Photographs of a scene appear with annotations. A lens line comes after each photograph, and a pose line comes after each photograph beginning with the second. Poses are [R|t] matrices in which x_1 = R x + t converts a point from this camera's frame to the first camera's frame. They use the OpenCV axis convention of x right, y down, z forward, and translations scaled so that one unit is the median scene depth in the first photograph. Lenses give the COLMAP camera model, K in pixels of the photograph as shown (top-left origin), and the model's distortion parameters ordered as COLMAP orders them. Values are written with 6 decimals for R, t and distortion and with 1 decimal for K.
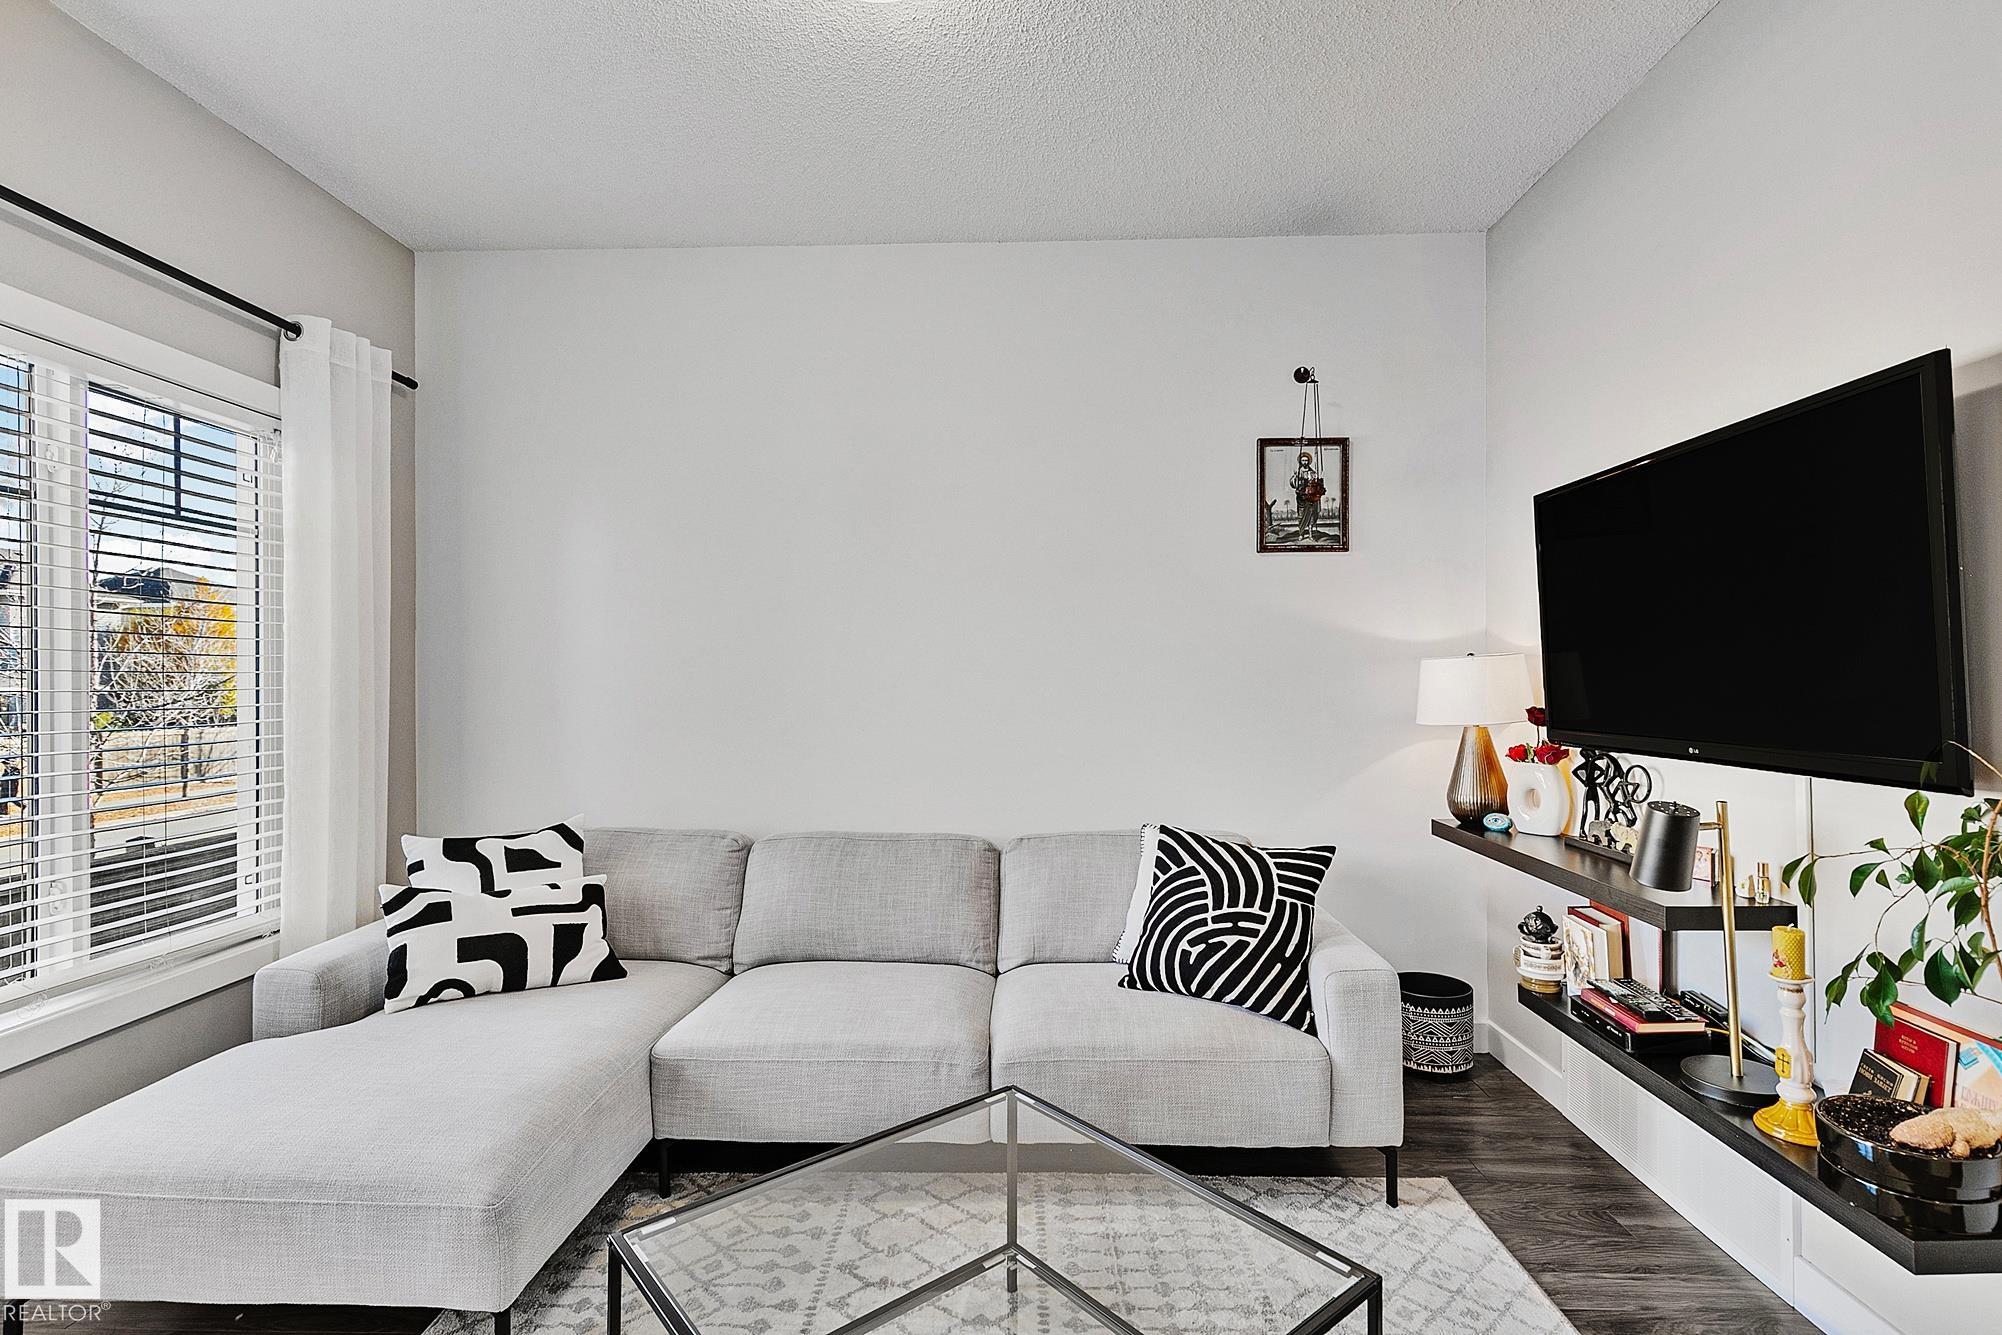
lens RADIAL K [[899.5, 0, 996.7], [0, 899.5, 697.4], [0, 0, 1]] dist [0.005027, -0.000067]
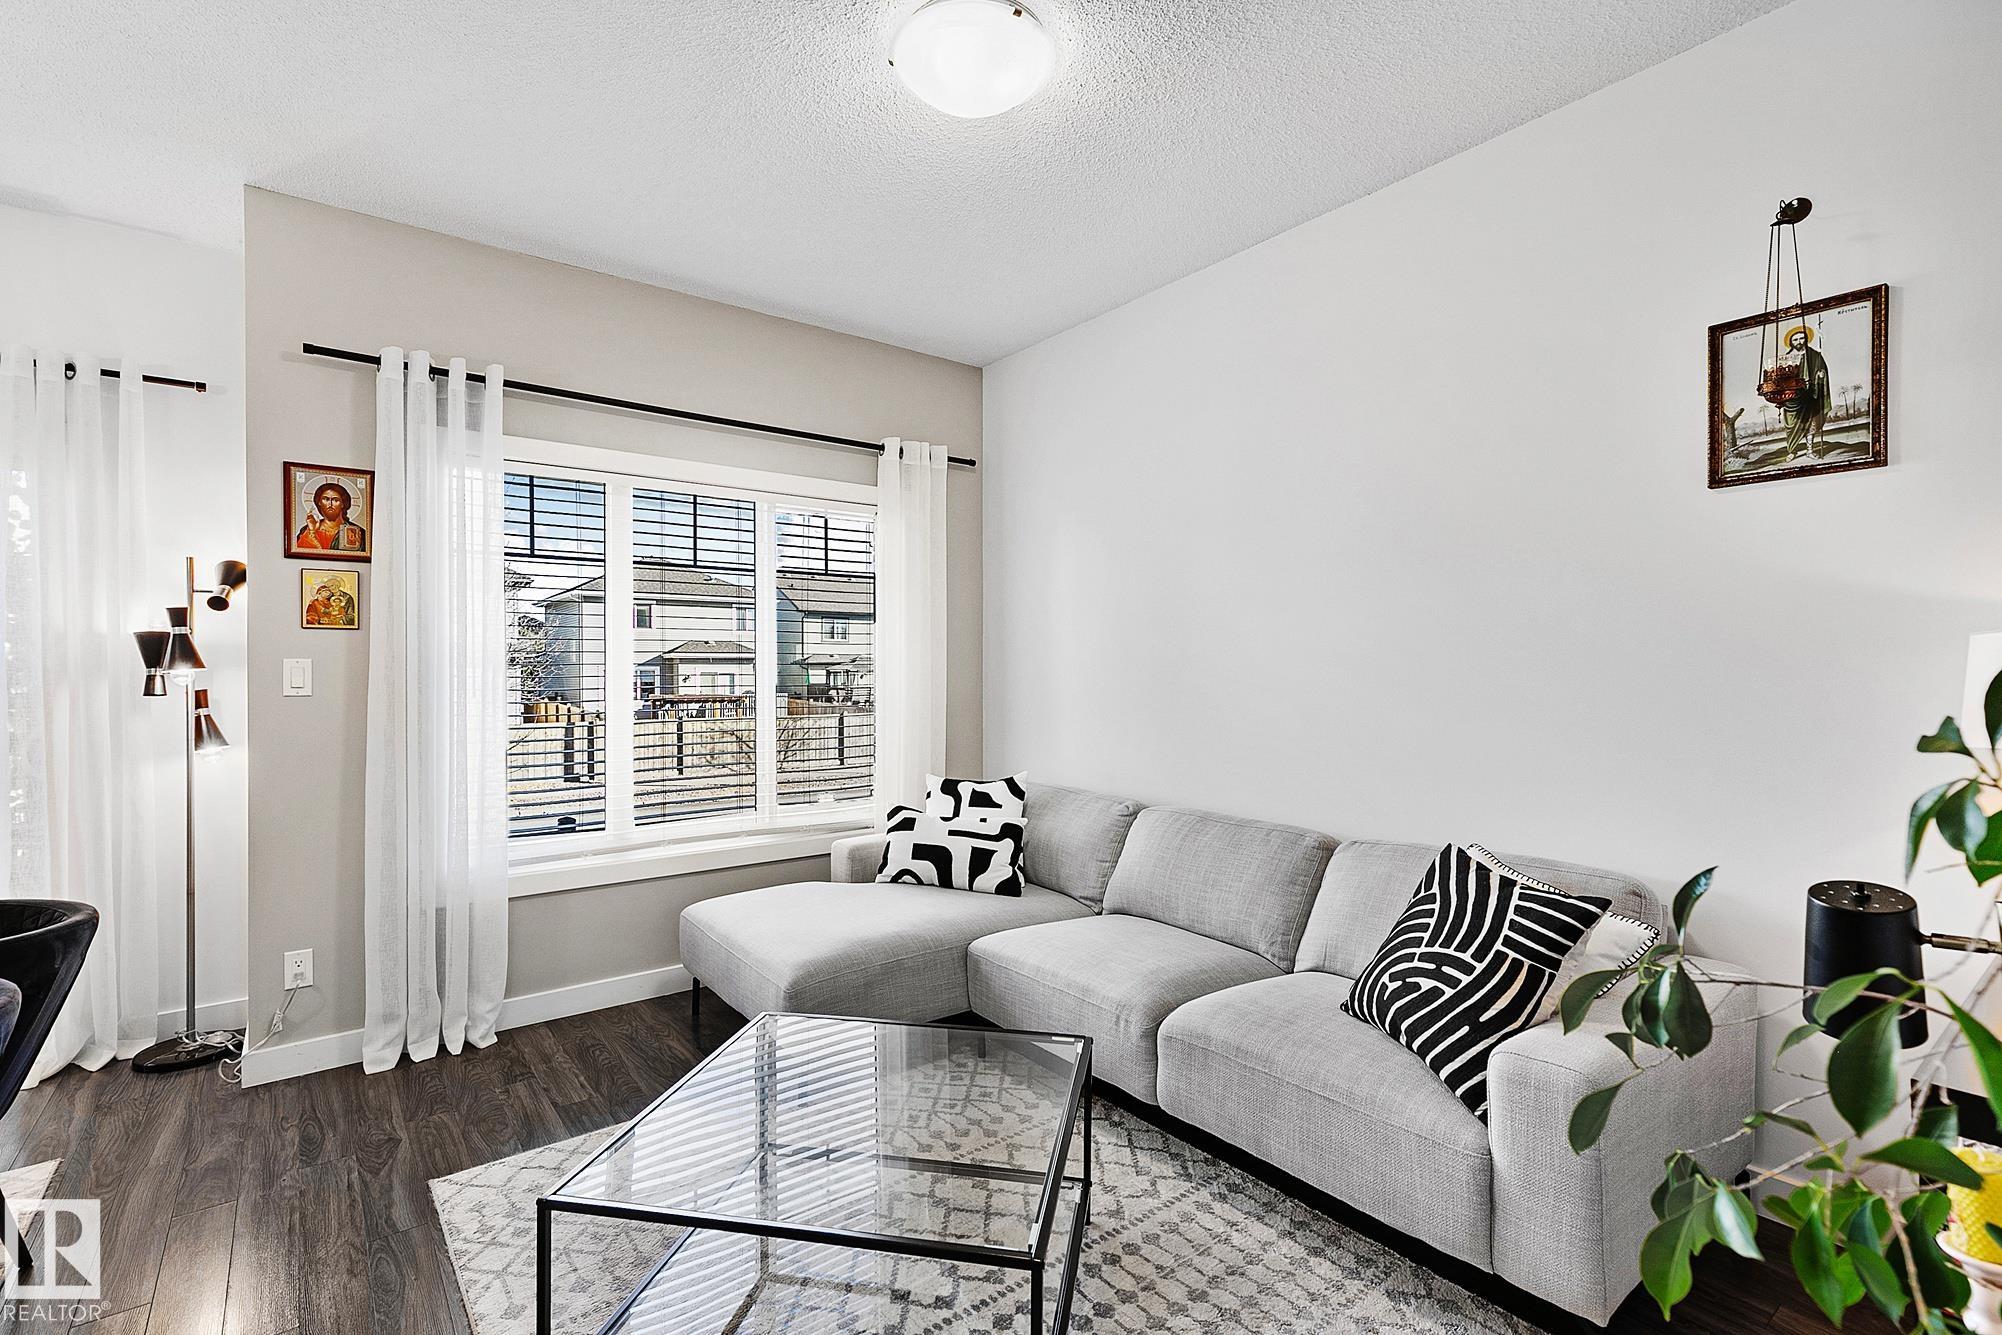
lens RADIAL K [[899.5, 0, 994.9], [0, 899.5, 675.5], [0, 0, 1]] dist [0.005027, -0.000067]
pose [[0.634965, 0.006496, -0.772514, 0.617580], [-0.013689, 0.999902, -0.002844, -0.006406], [0.772420, 0.012381, 0.634992, 0.154892]]
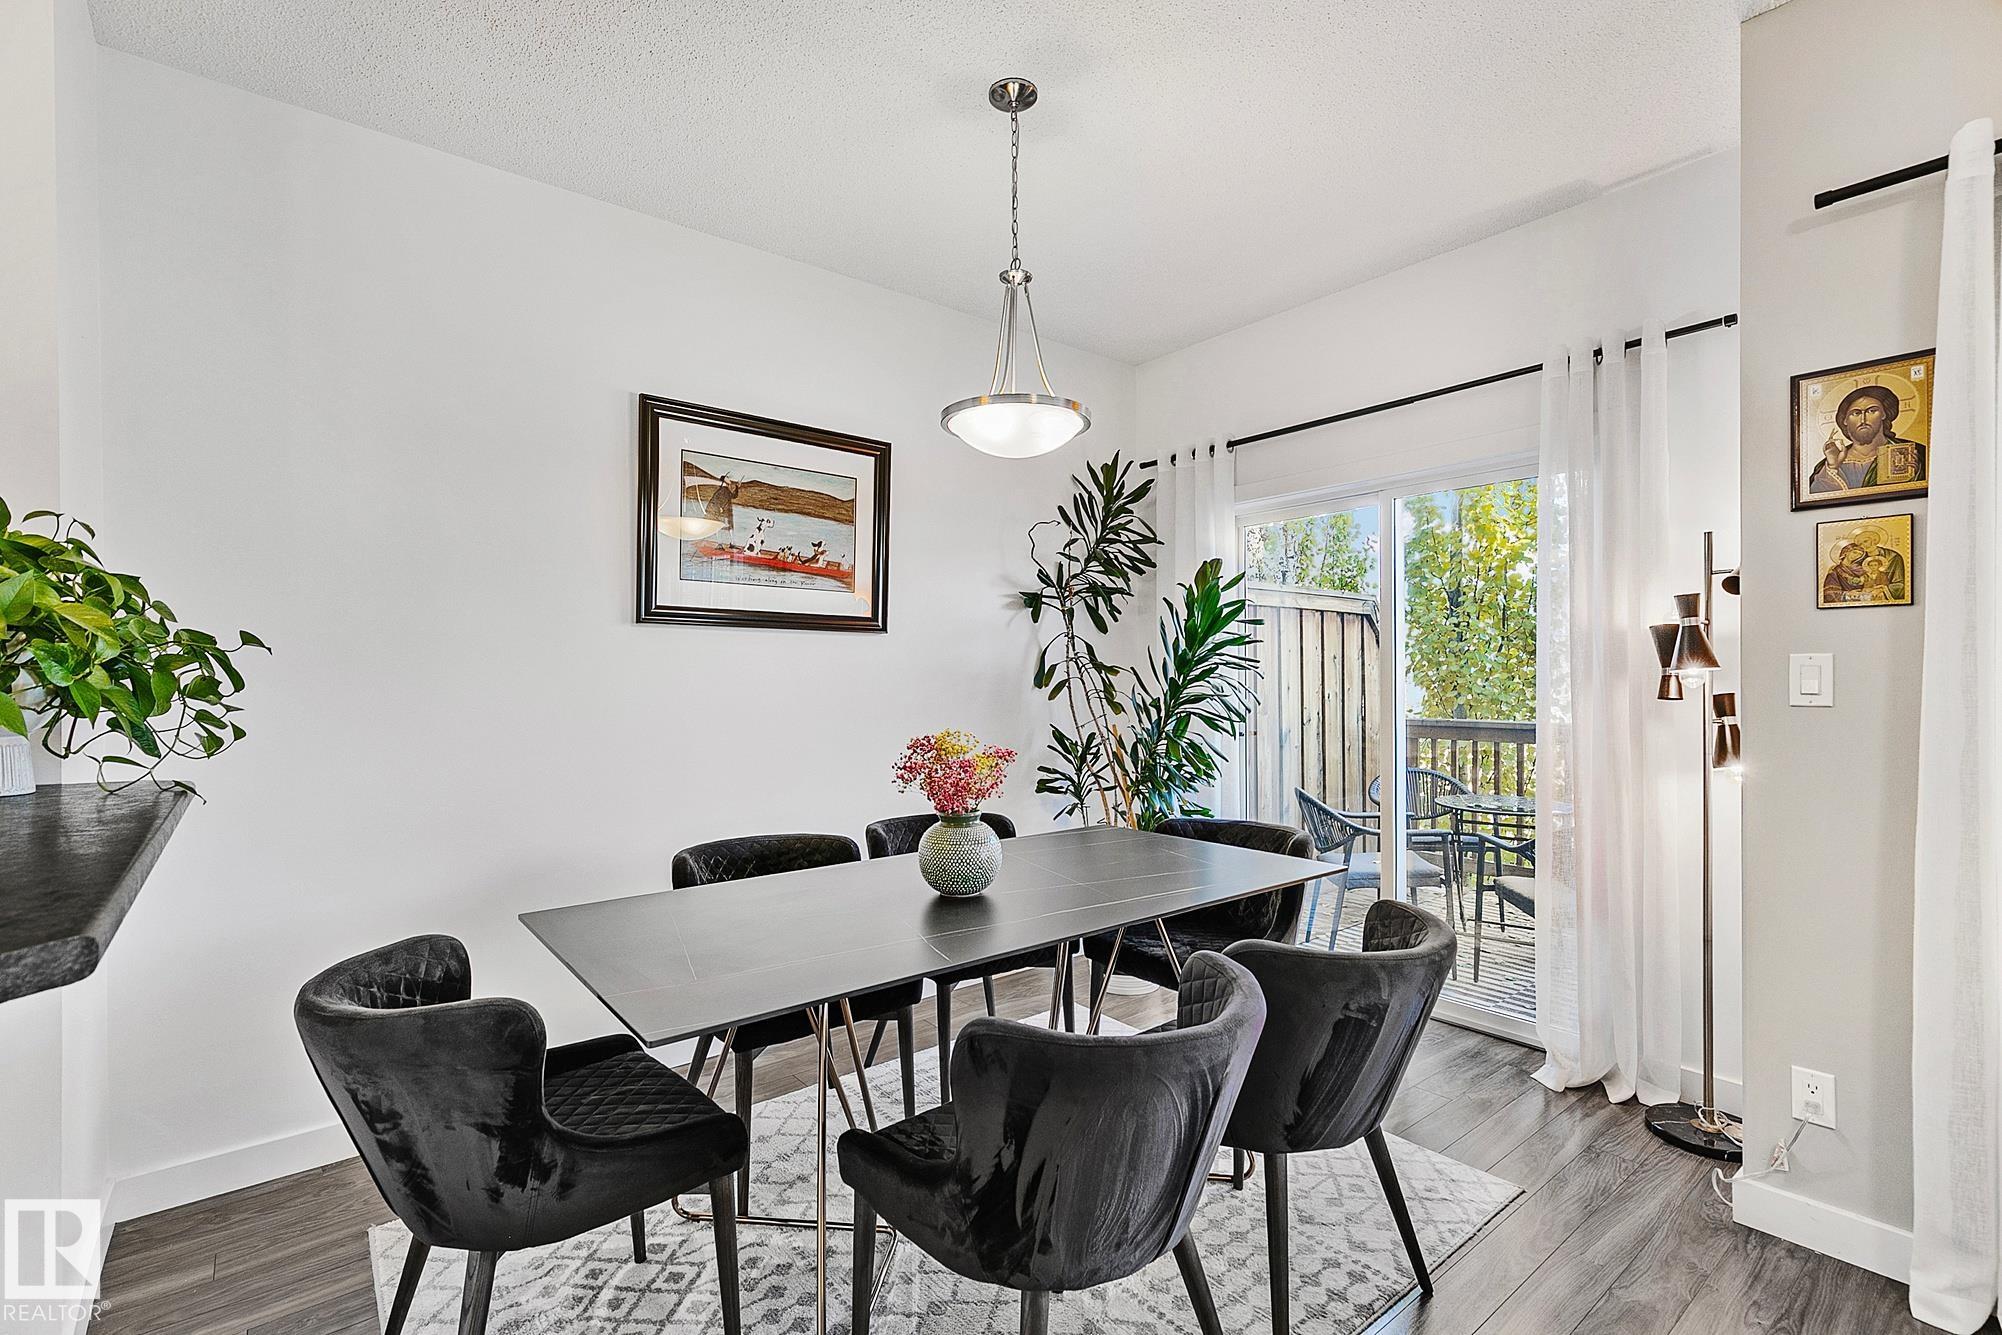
lens RADIAL K [[899.5, 0, 995.5], [0, 899.5, 677.8], [0, 0, 1]] dist [0.005027, -0.000067]
pose [[-0.759921, 0.011611, -0.649911, 0.225710], [-0.001805, 0.999799, 0.019973, -0.011839], [0.650013, 0.016351, -0.759748, 0.345622]]
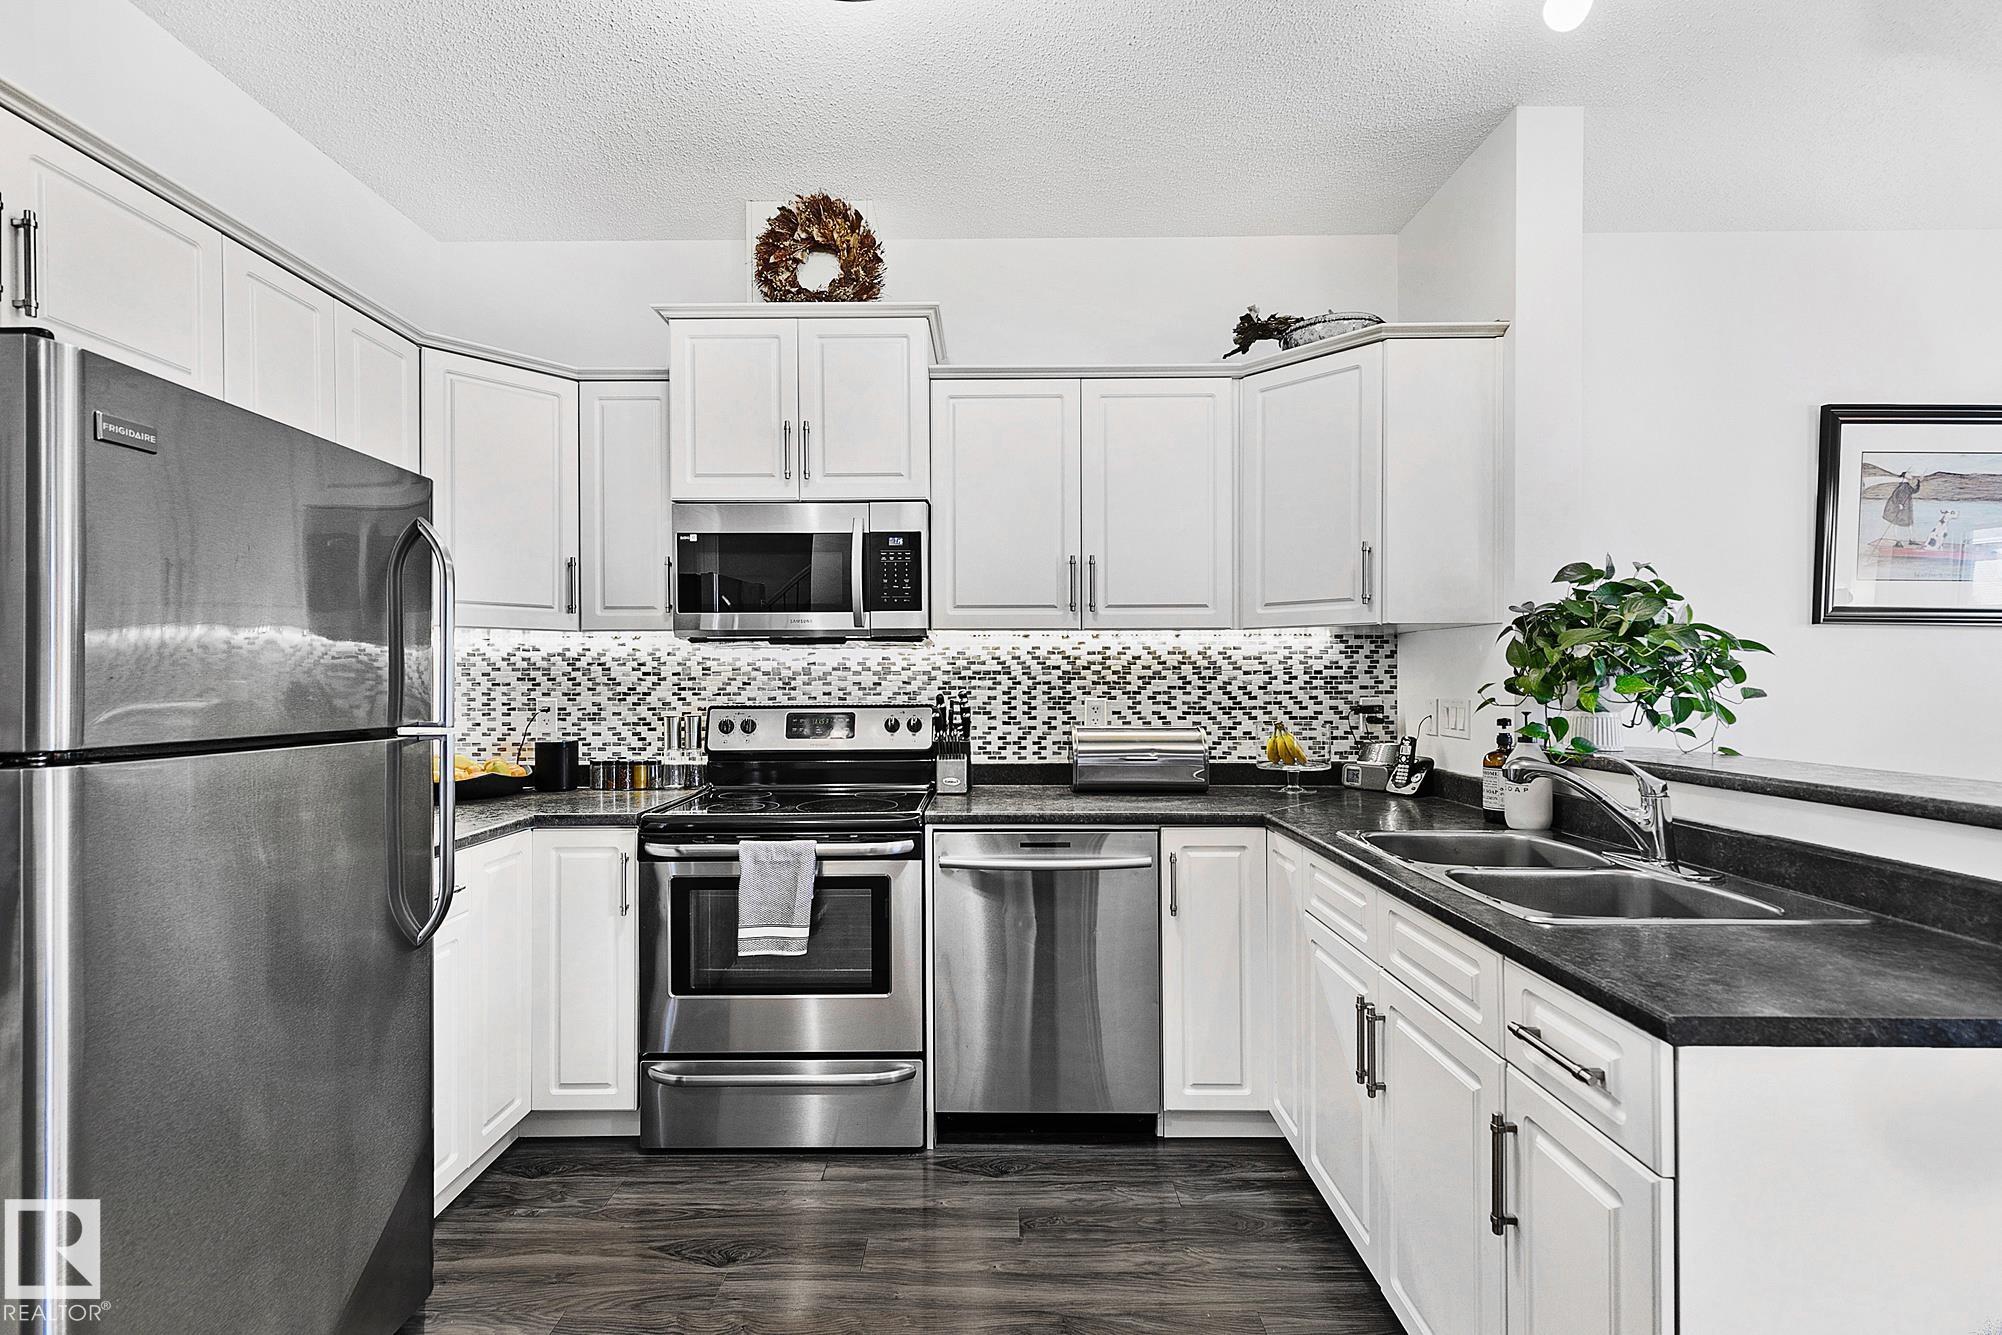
lens RADIAL K [[899.5, 0, 991.1], [0, 899.5, 681.3], [0, 0, 1]] dist [0.005027, -0.000067]
pose [[-0.999654, 0.007072, -0.025330, 0.996609], [0.006517, 0.999739, 0.021896, -0.015142], [0.025478, 0.021724, -0.999439, 0.355996]]
